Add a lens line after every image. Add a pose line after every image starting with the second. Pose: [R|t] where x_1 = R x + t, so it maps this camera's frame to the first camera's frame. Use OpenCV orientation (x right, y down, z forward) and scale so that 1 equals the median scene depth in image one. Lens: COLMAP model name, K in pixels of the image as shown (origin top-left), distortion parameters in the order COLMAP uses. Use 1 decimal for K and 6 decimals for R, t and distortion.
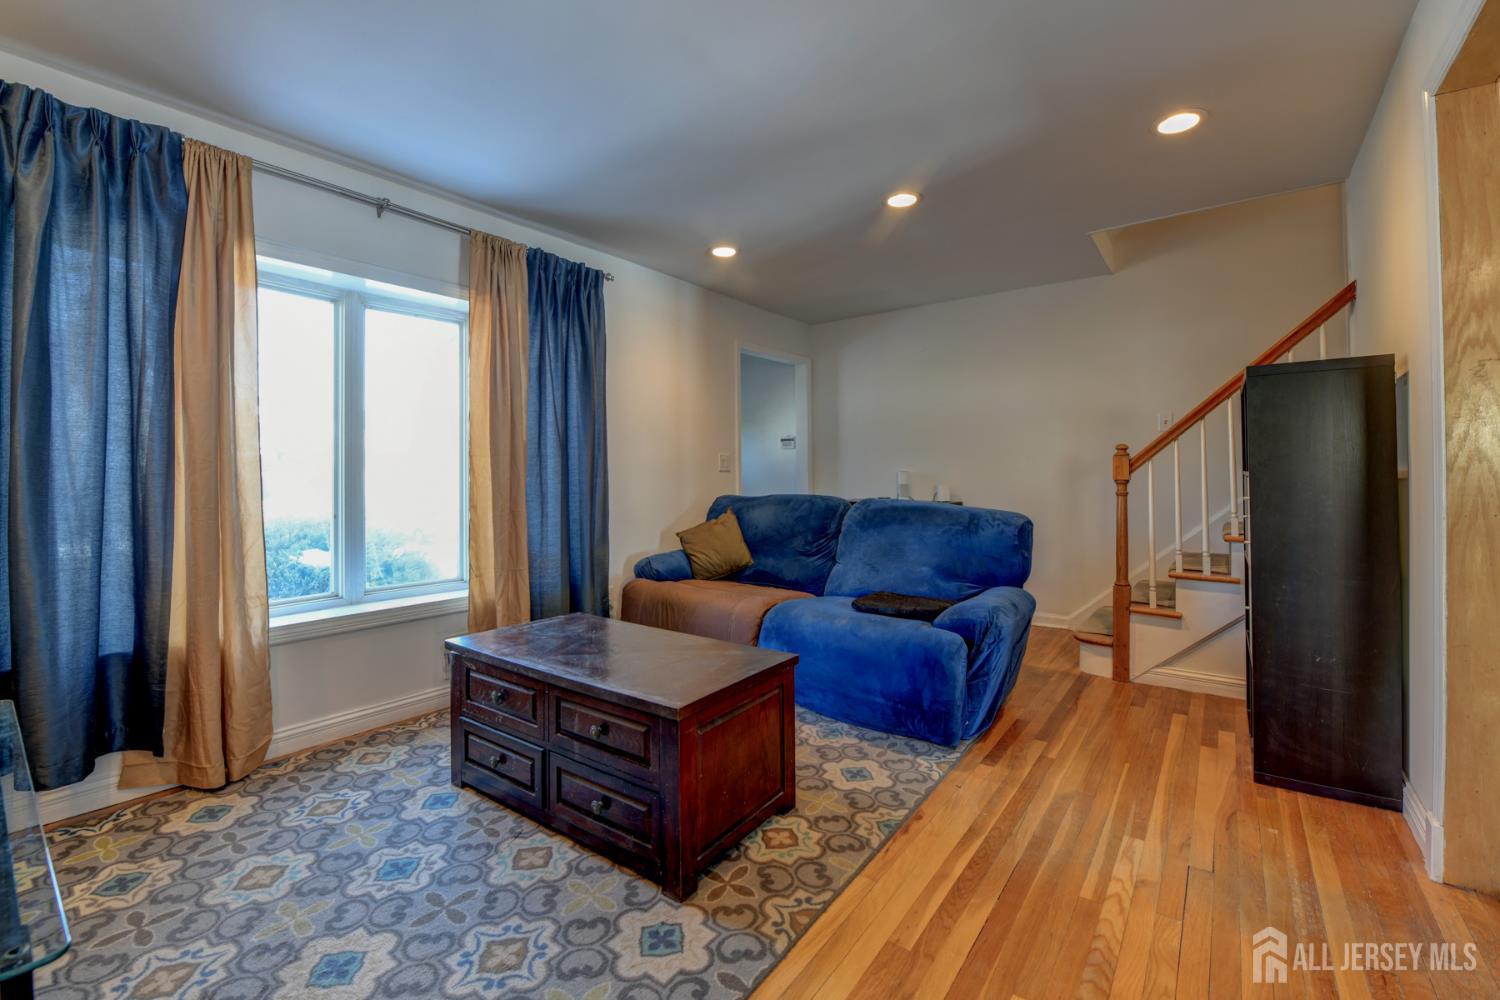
lens RADIAL K [[639.4, 0, 750.5], [0, 639.4, 471.0], [0, 0, 1]] dist [-0.001572, -0.015277]
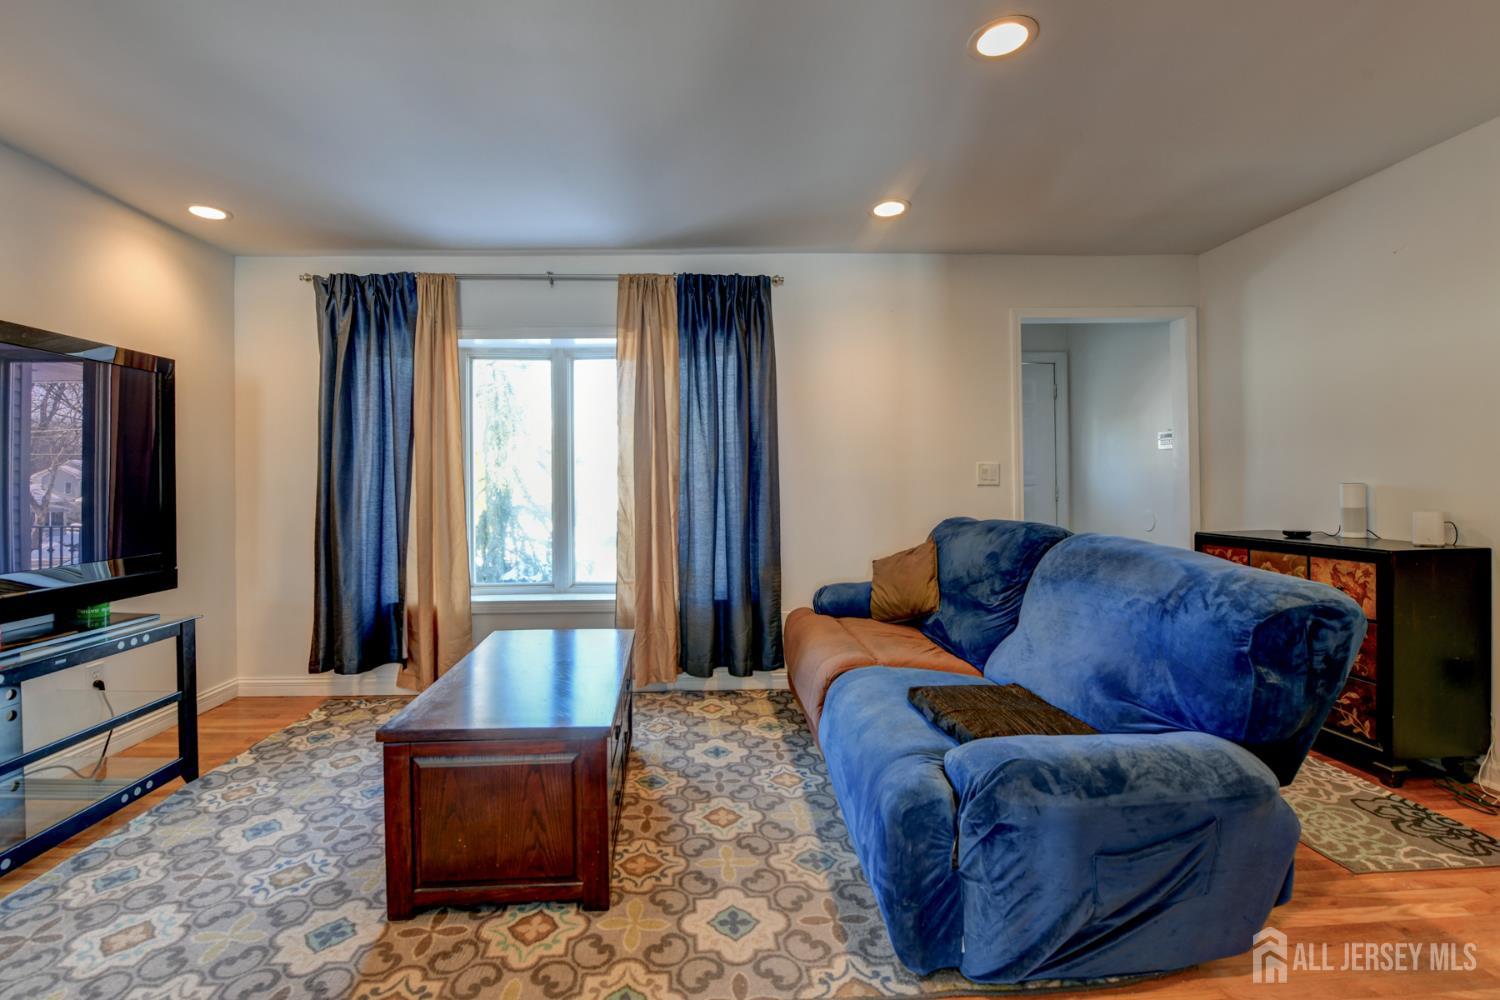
lens RADIAL K [[635.9, 0, 707.1], [0, 635.9, 484.3], [0, 0, 1]] dist [-0.002433, -0.013007]
pose [[0.619718, -0.001402, -0.784823, 0.553810], [0.008890, 0.999947, 0.005234, -0.012857], [0.784774, -0.010221, 0.619697, 0.430962]]
